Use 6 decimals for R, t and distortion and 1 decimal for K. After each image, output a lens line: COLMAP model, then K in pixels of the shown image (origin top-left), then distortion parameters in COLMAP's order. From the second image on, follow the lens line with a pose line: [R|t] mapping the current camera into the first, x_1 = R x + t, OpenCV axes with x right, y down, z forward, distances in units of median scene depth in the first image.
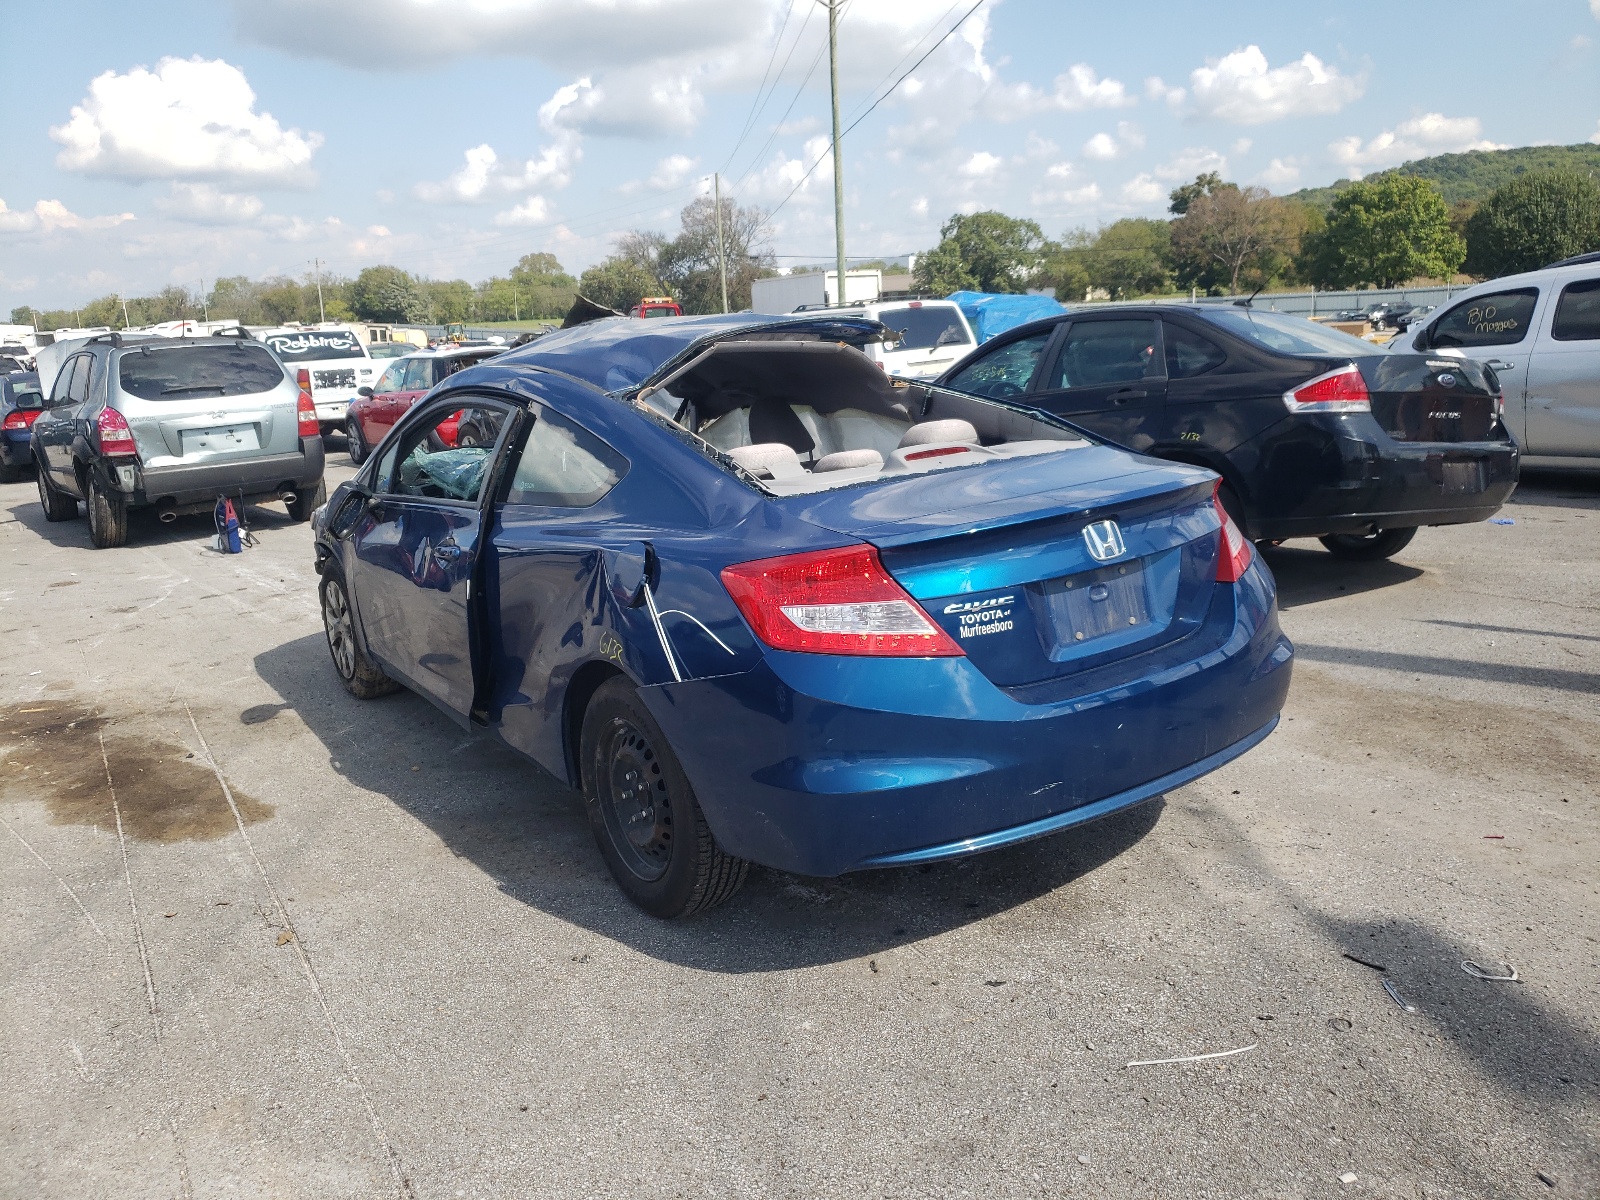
lens RADIAL K [[1226.1, 0, 793.8], [0, 1226.1, 596.6], [0, 0, 1]] dist [0.050340, -0.005730]
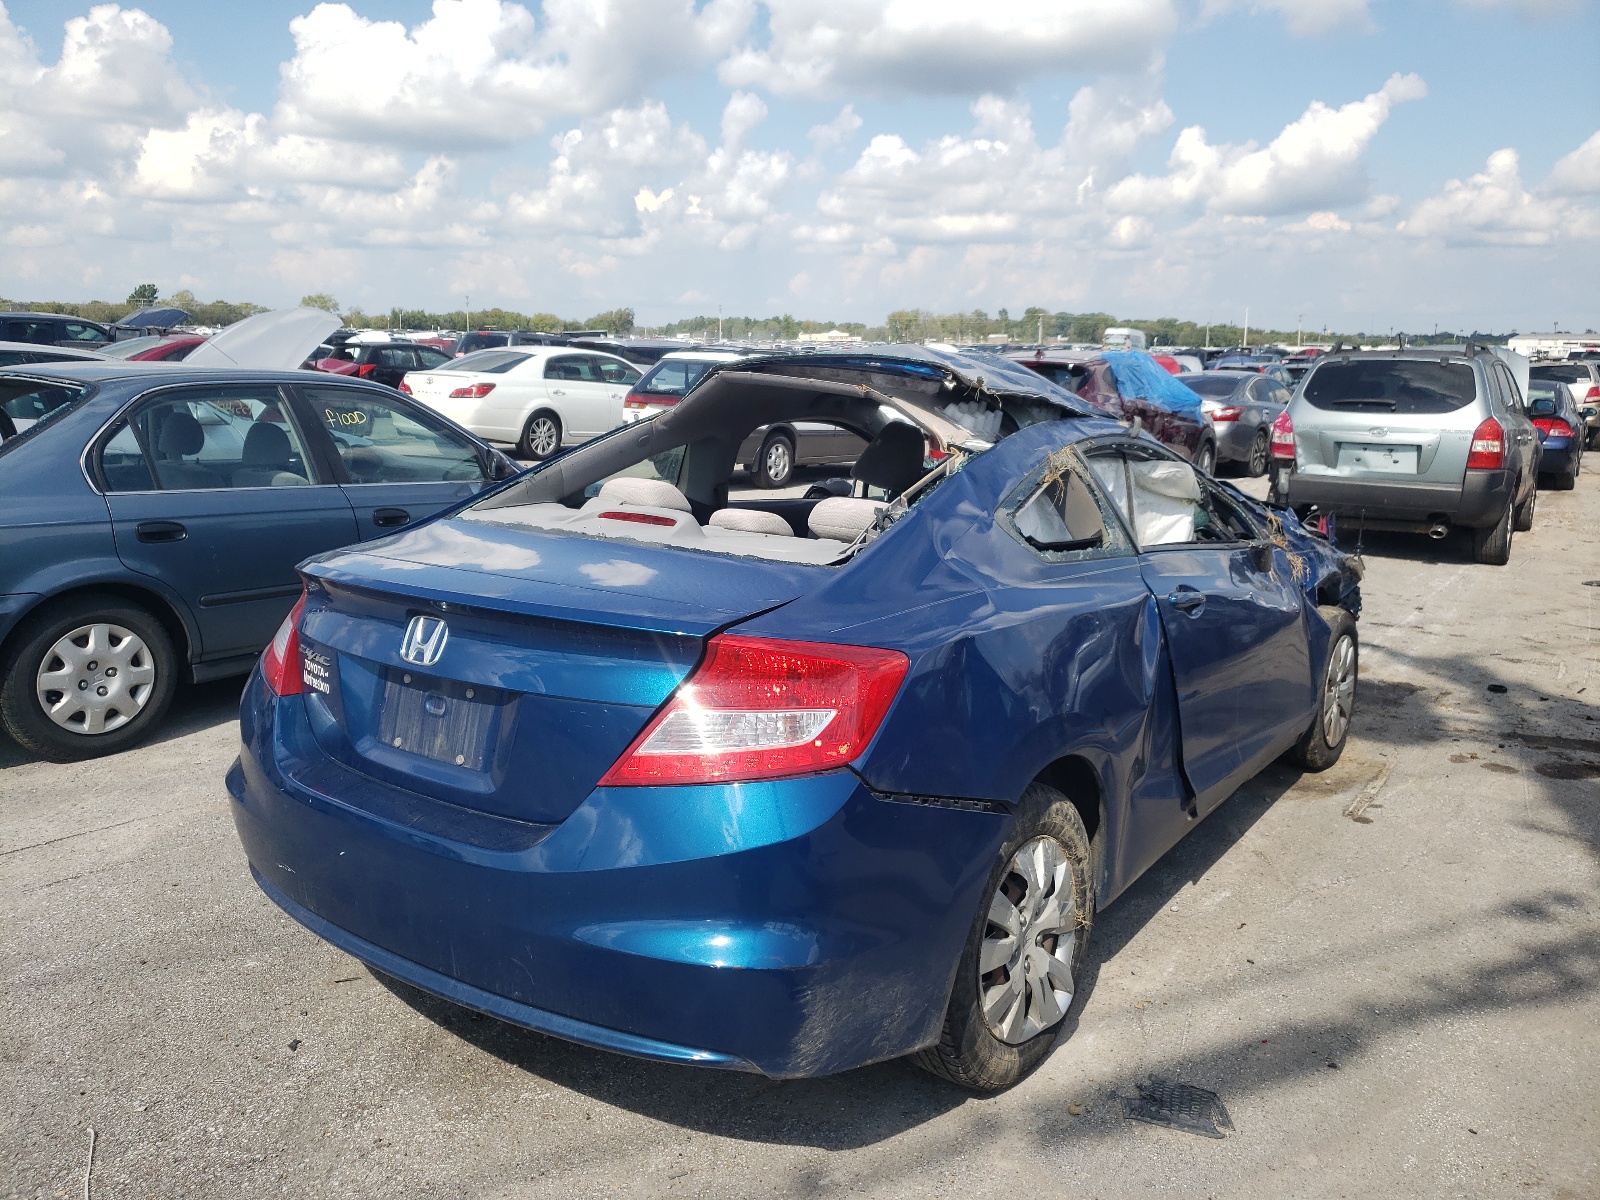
lens RADIAL K [[1226.1, 0, 794.9], [0, 1226.1, 603.5], [0, 0, 1]] dist [0.050340, -0.005730]
pose [[0.329347, 0.259246, -0.907922, 0.293020], [-0.256170, 0.950037, 0.178346, -0.076517], [0.908795, 0.173845, 0.379303, 0.253181]]
